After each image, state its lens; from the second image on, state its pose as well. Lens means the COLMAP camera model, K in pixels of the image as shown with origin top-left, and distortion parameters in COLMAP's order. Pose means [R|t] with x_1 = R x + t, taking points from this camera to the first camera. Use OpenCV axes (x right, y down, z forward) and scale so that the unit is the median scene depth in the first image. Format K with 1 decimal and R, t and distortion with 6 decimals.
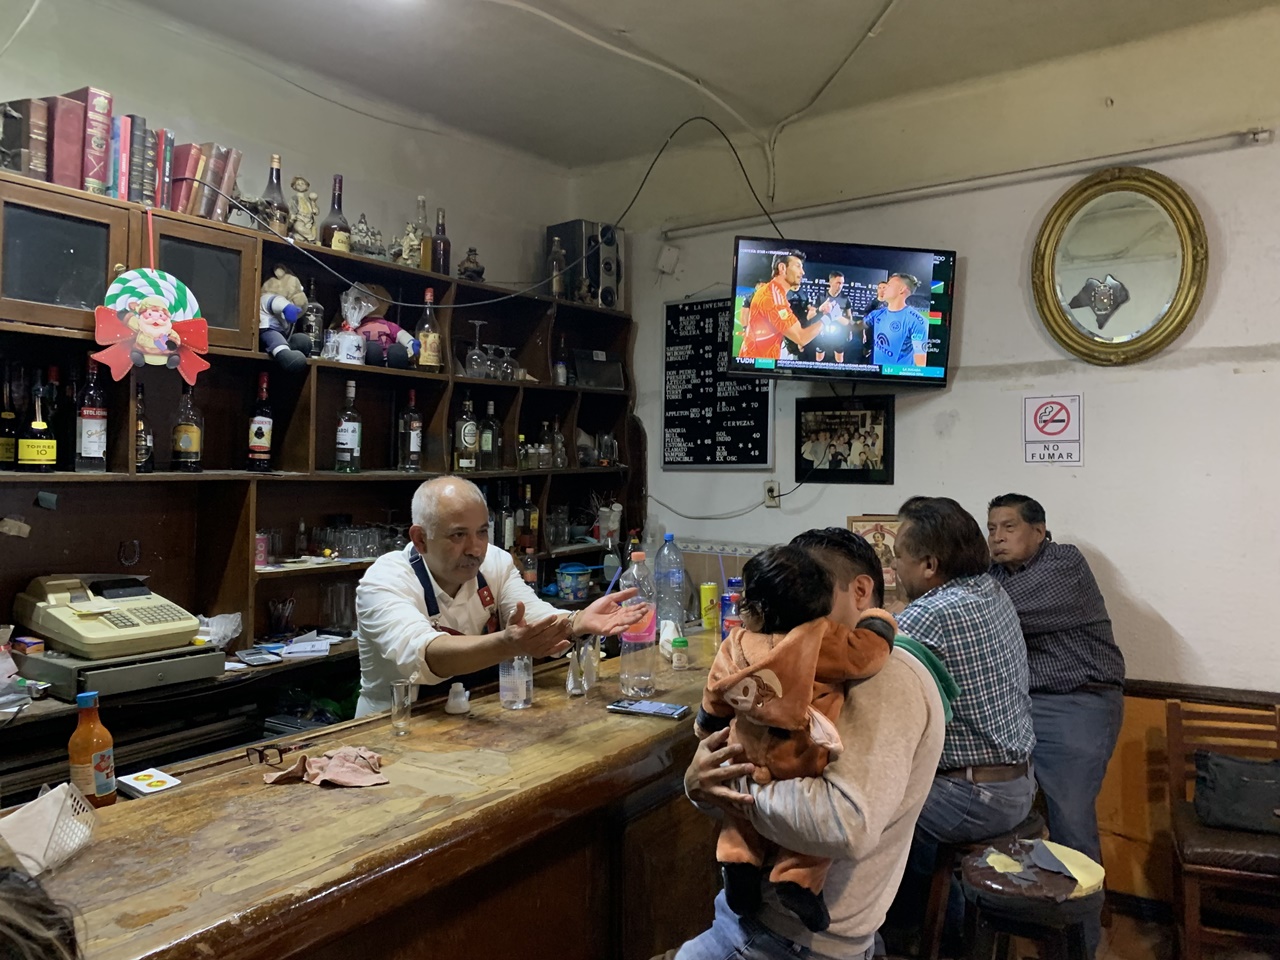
lens RADIAL K [[964.1, 0, 648.2], [0, 964.1, 500.2], [0, 0, 1]] dist [-0.001903, -0.009902]
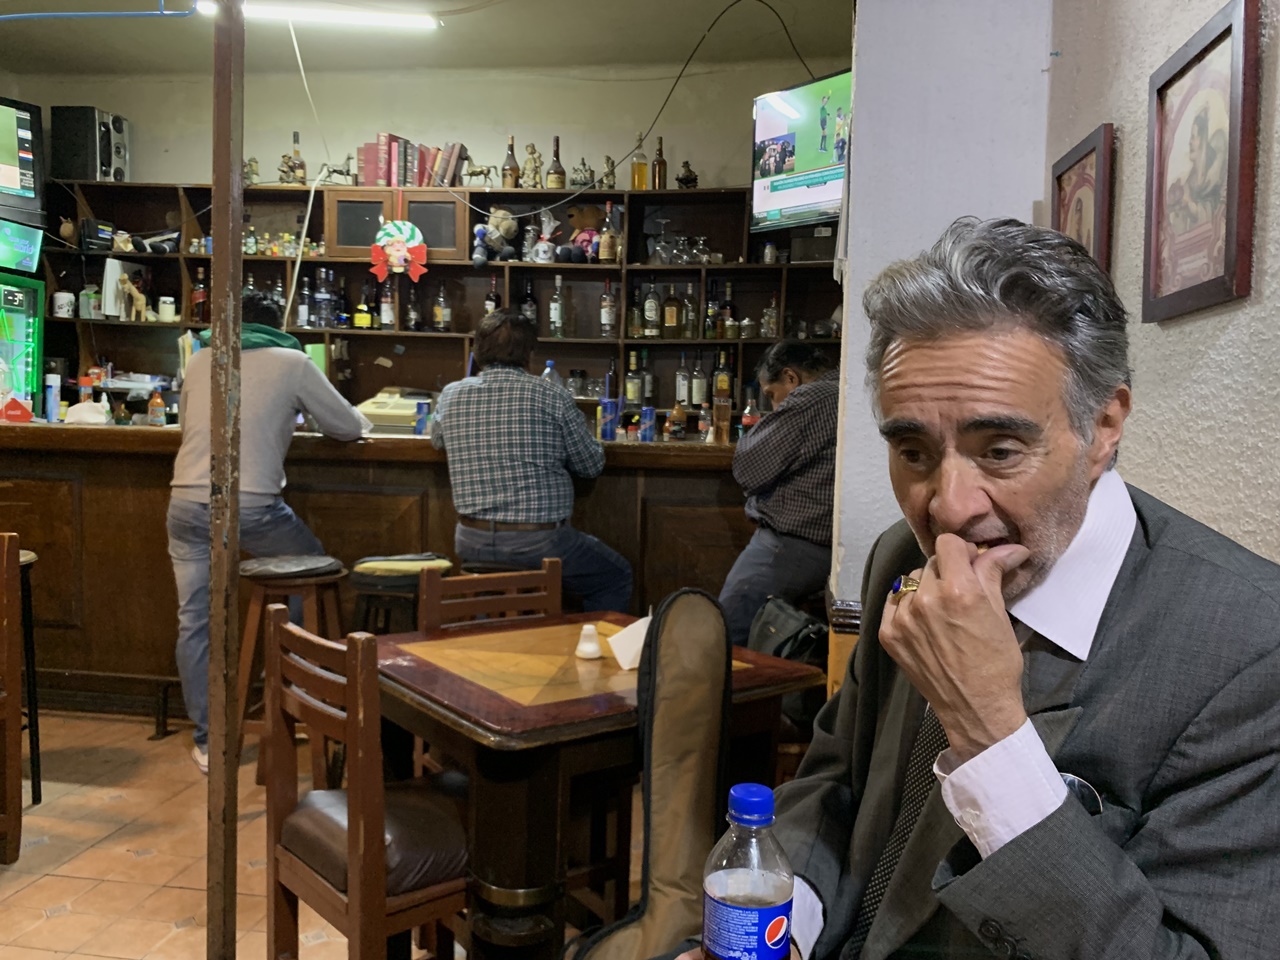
lens RADIAL K [[964.1, 0, 648.2], [0, 964.1, 500.2], [0, 0, 1]] dist [-0.001903, -0.009902]
pose [[0.460780, 0.088060, -0.883135, 1.376586], [-0.062091, 0.995826, 0.066900, 0.142882], [0.885340, 0.024009, 0.464324, 0.551654]]
